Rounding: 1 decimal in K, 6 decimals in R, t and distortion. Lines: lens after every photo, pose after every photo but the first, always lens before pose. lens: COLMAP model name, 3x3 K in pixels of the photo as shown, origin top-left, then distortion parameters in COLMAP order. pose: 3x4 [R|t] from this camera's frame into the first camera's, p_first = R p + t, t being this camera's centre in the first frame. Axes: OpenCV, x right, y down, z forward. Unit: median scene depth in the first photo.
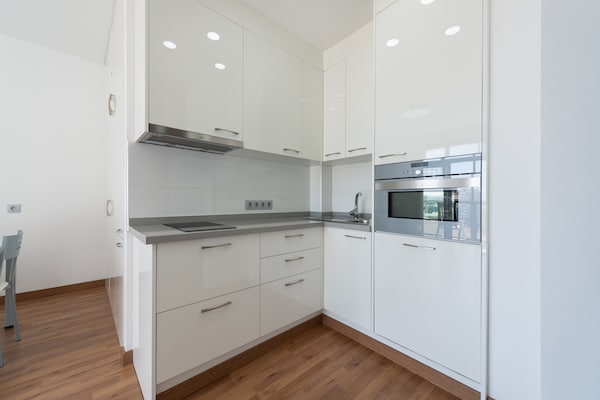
lens RADIAL K [[237.1, 0, 299.8], [0, 237.1, 198.5], [0, 0, 1]] dist [0.003921, 0.000176]
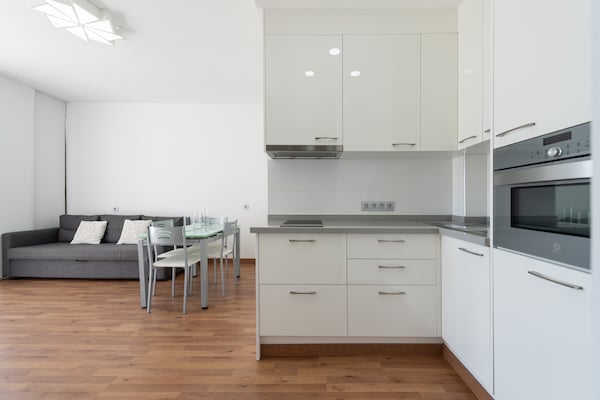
lens RADIAL K [[237.1, 0, 299.5], [0, 237.1, 201.1], [0, 0, 1]] dist [0.003921, 0.000176]
pose [[0.725360, -0.004789, -0.688353, 0.347548], [0.009670, 0.999948, 0.003233, 0.001024], [0.688302, -0.009001, 0.725369, 0.113296]]
